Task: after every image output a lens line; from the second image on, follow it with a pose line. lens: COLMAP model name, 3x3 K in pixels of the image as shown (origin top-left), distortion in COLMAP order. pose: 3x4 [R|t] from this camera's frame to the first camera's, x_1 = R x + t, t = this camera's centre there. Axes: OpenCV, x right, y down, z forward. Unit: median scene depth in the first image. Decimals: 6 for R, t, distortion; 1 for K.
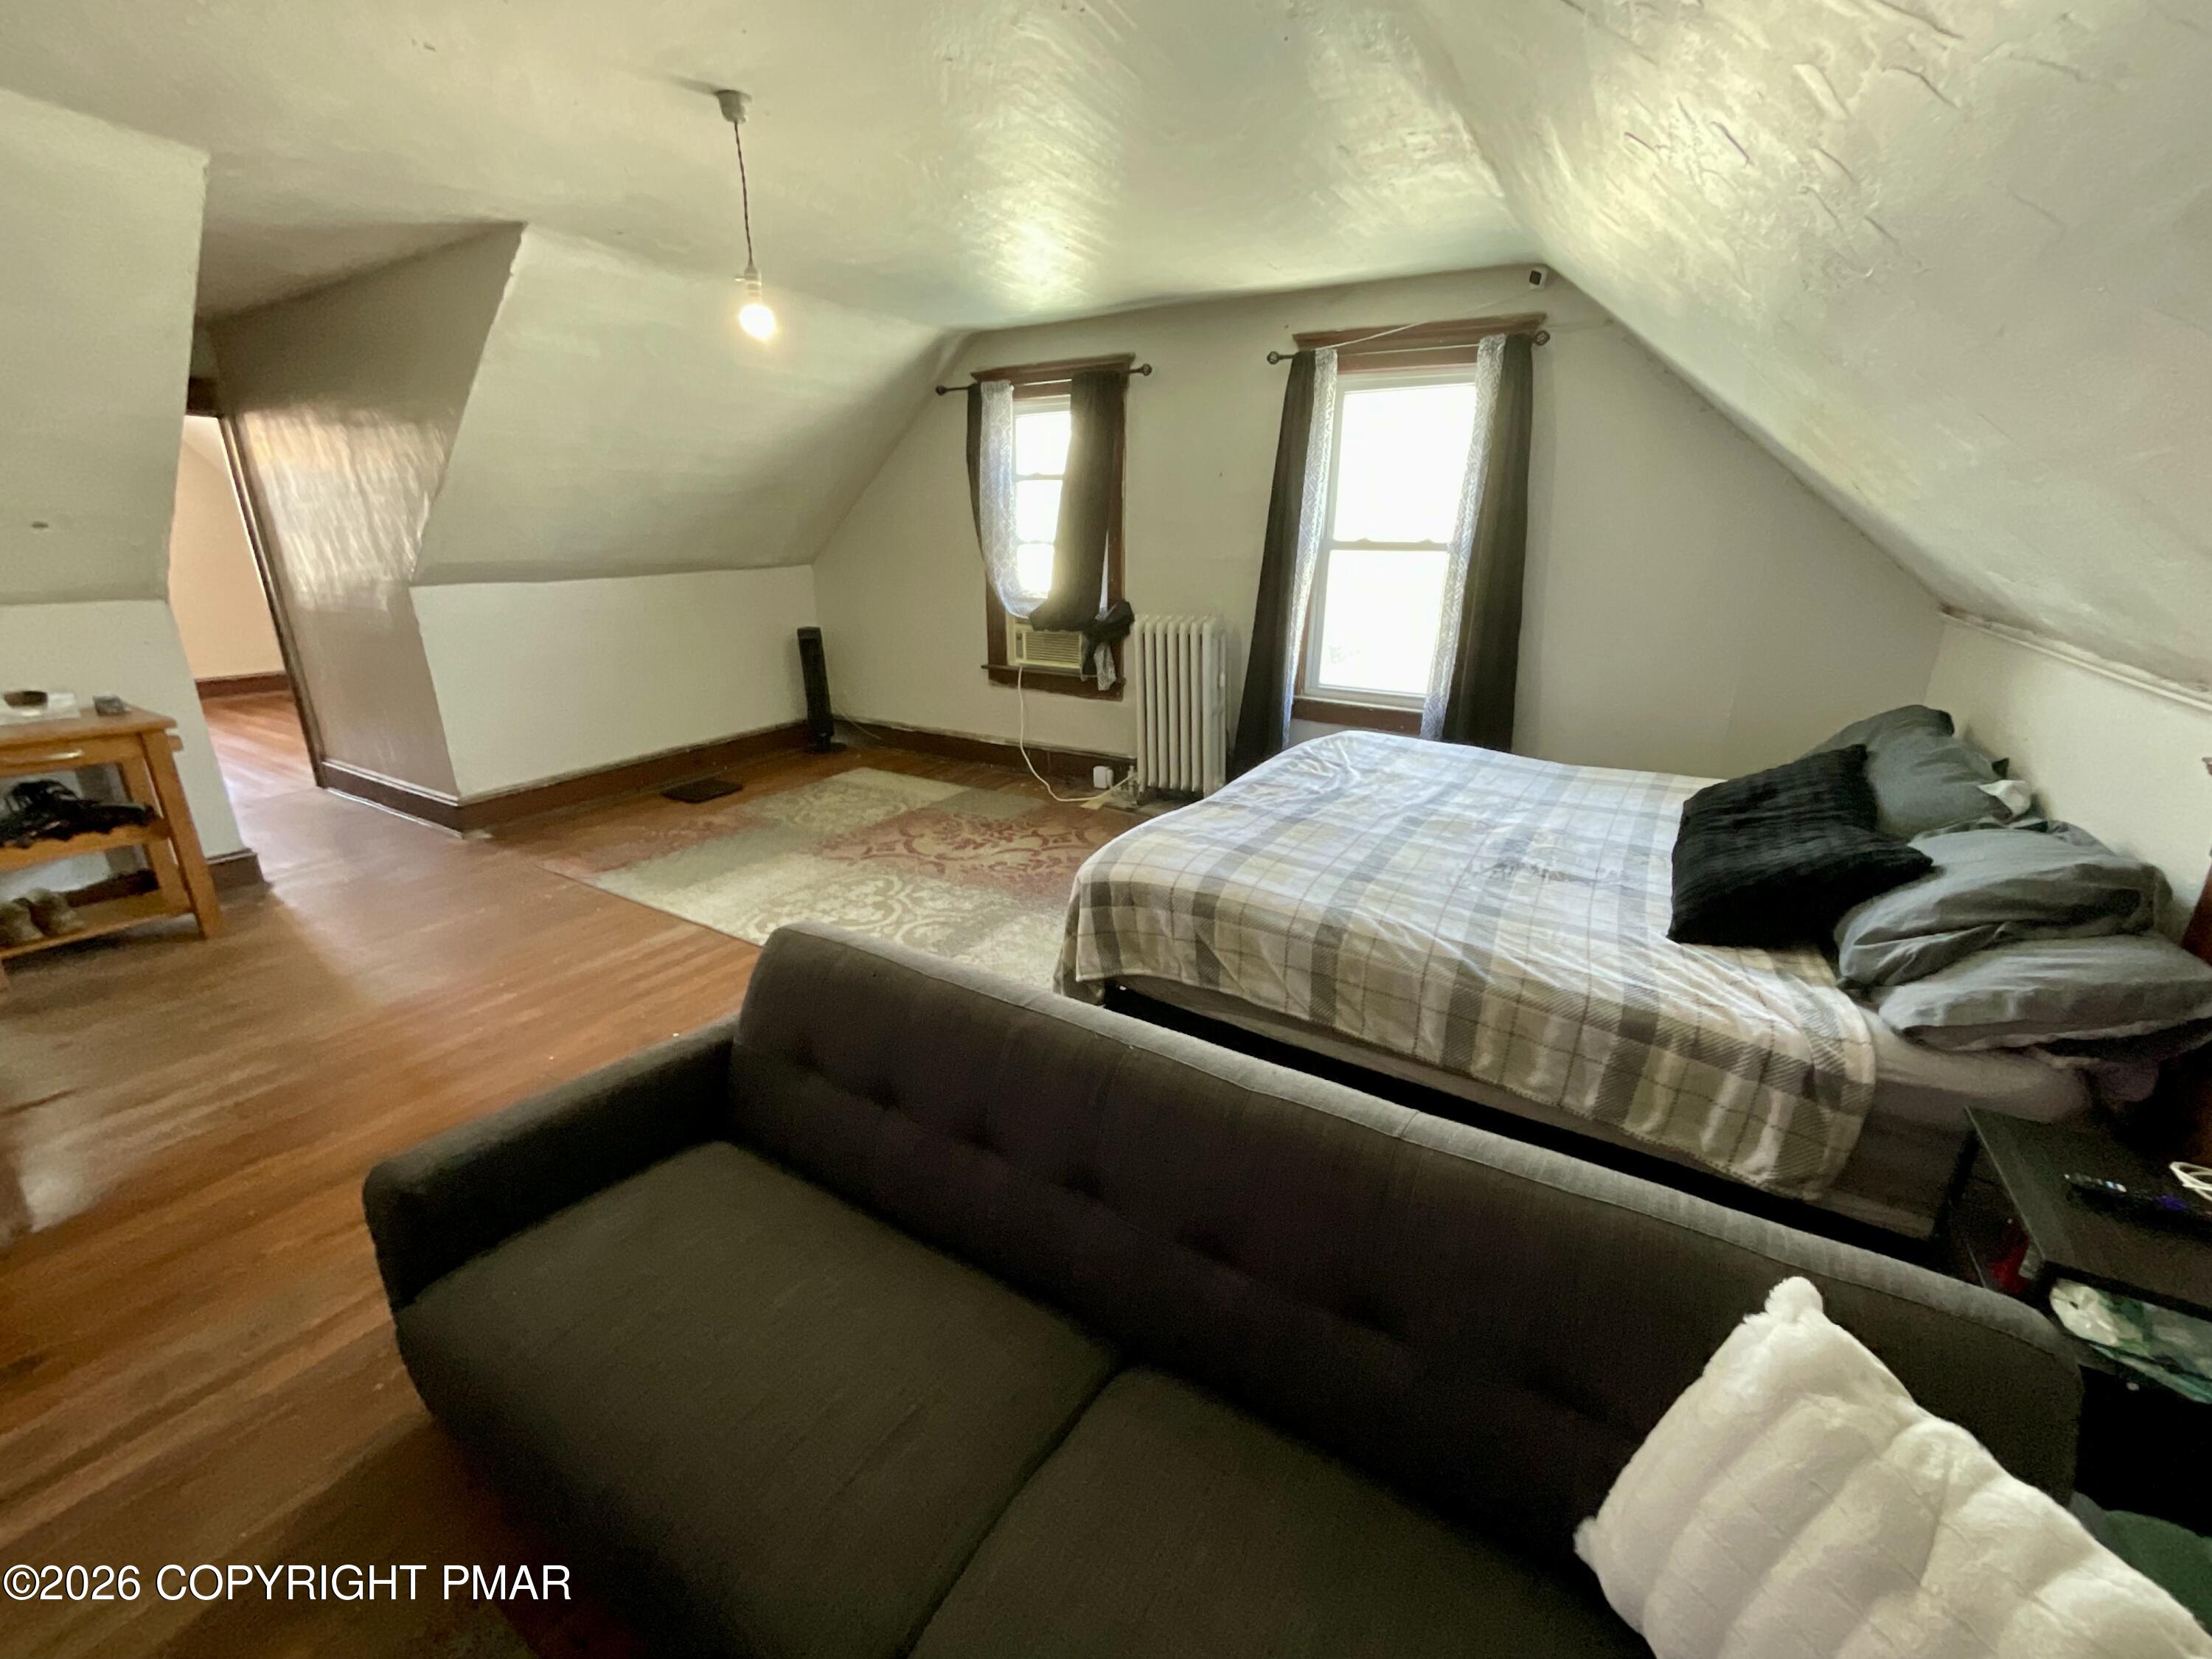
lens RADIAL K [[901.1, 0, 1110.6], [0, 901.1, 827.6], [0, 0, 1]] dist [-0.000238, -0.000537]
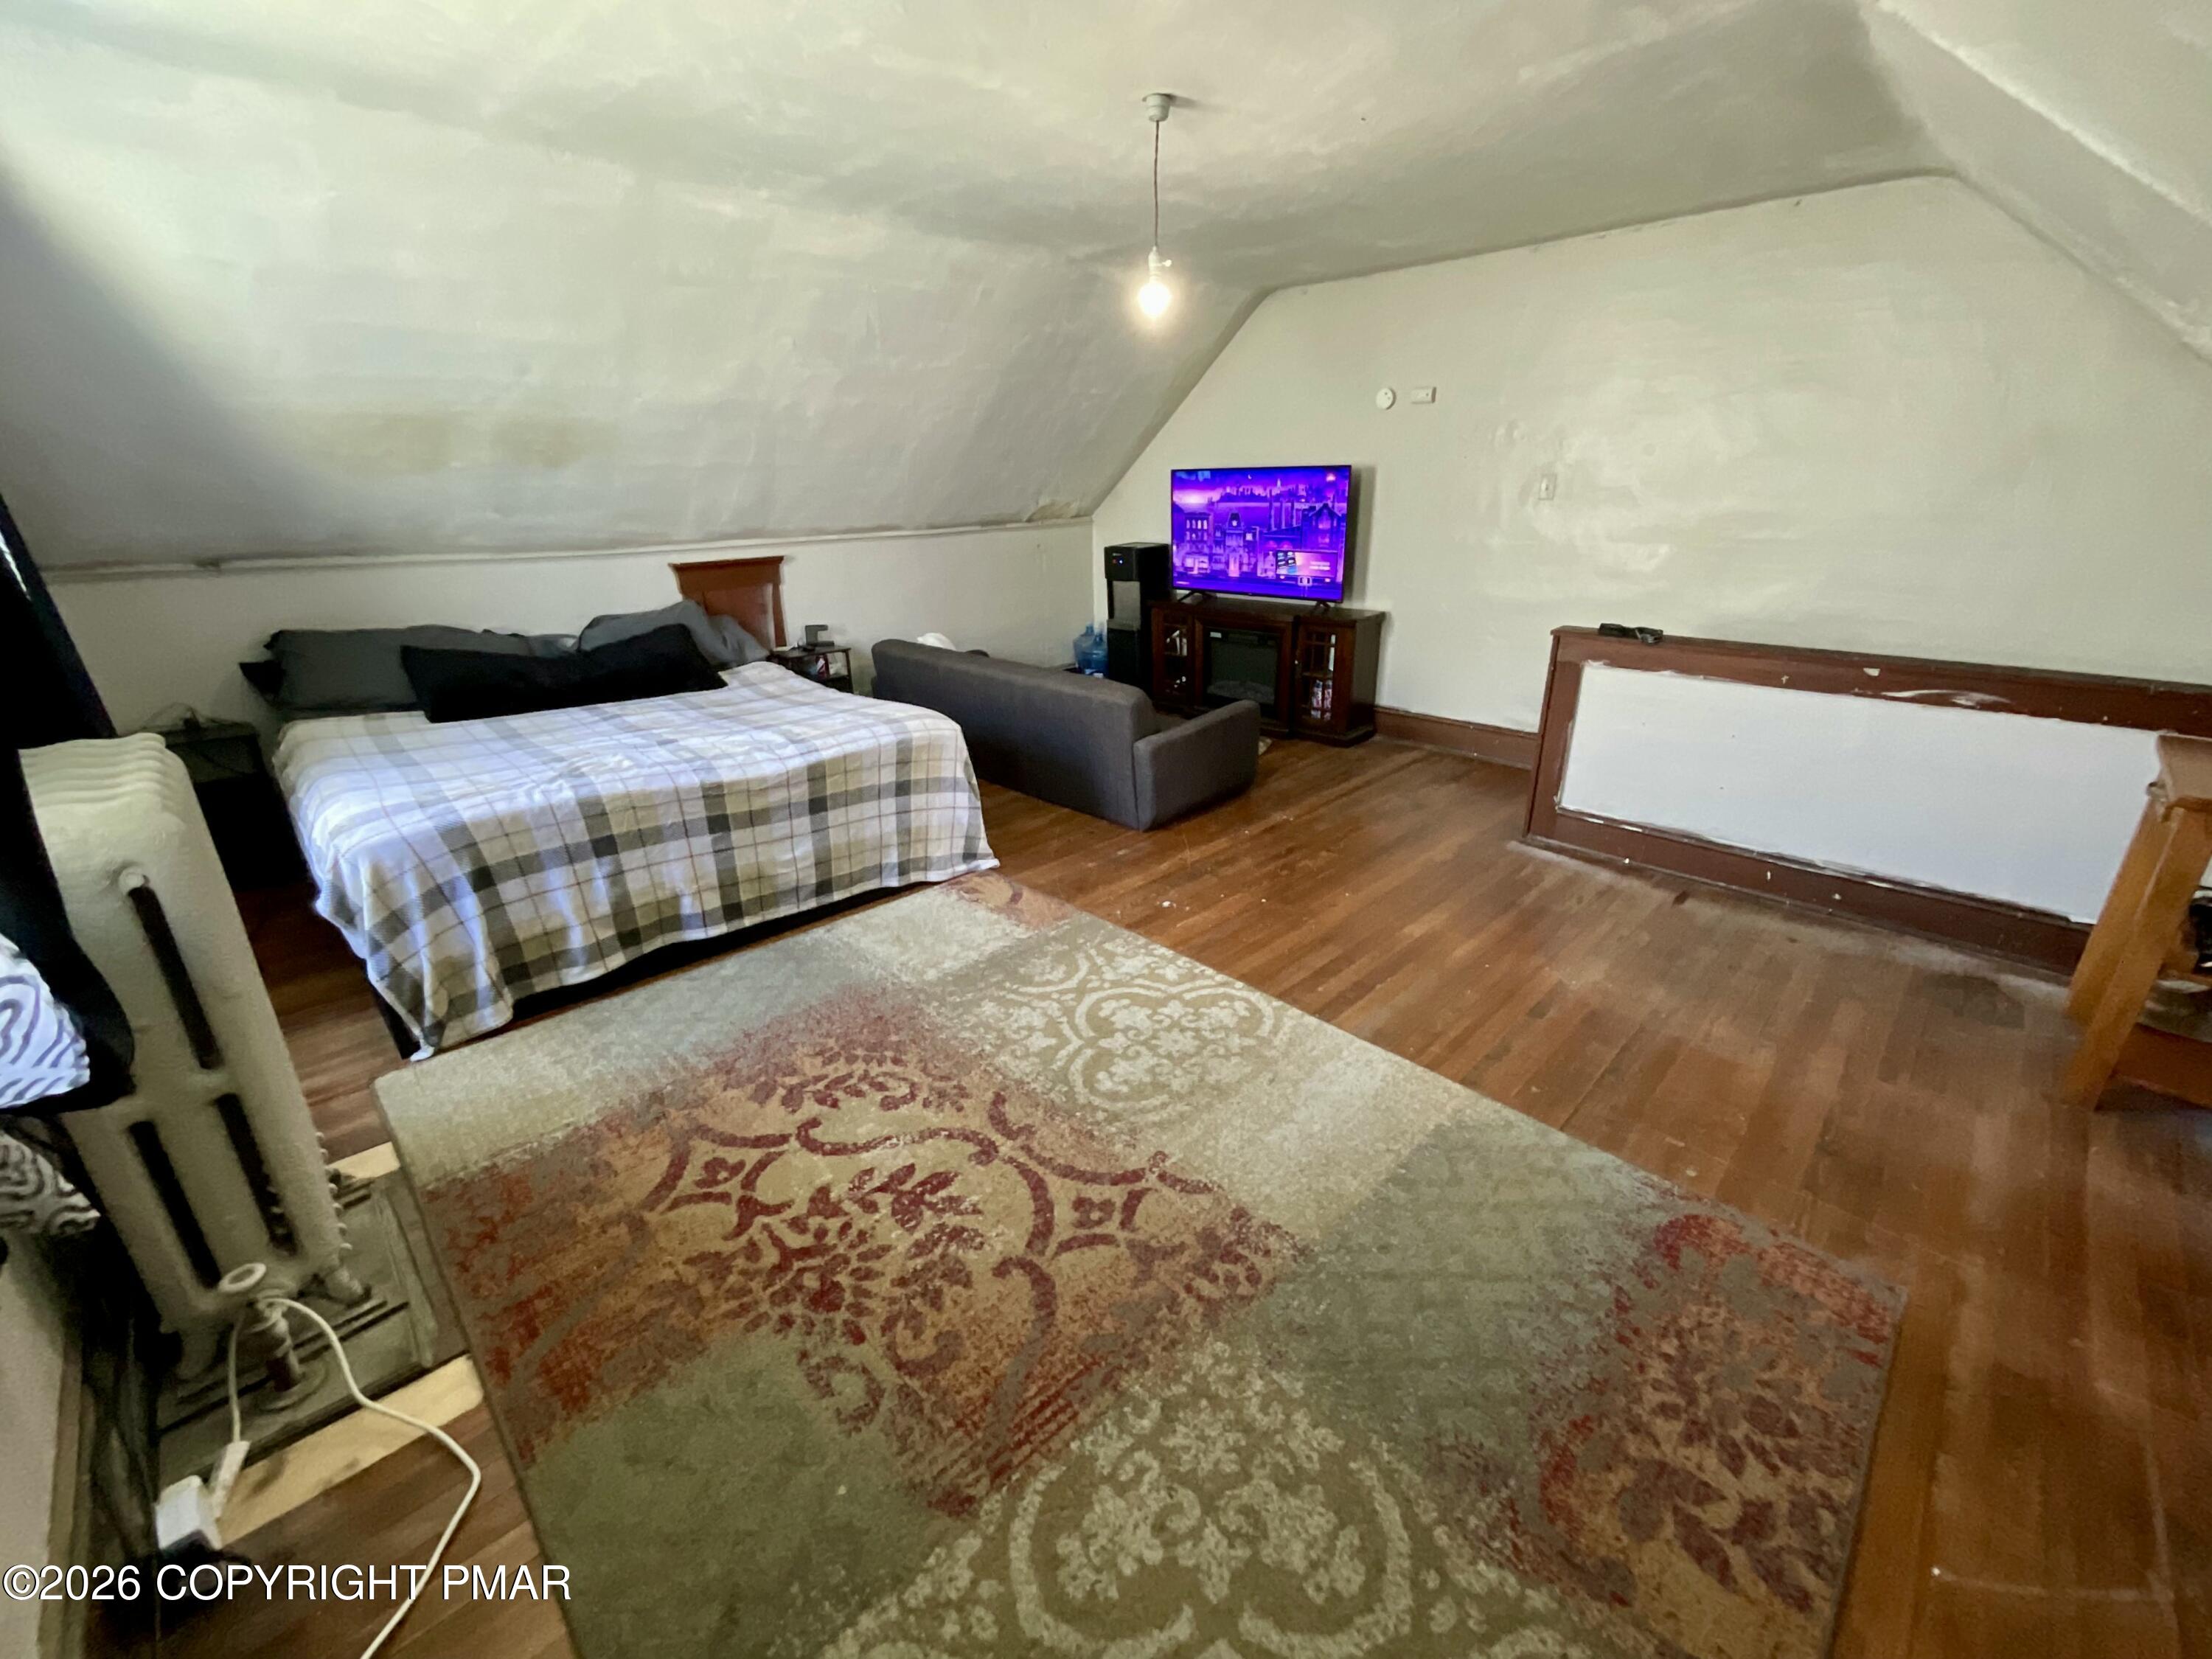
lens RADIAL K [[901.1, 0, 1107.0], [0, 901.1, 827.1], [0, 0, 1]] dist [-0.000238, -0.000537]
pose [[-0.973458, -0.075444, 0.216075, -0.346382], [0.074539, 0.788122, 0.610990, -0.406464], [-0.216389, 0.610879, -0.761579, 1.252830]]
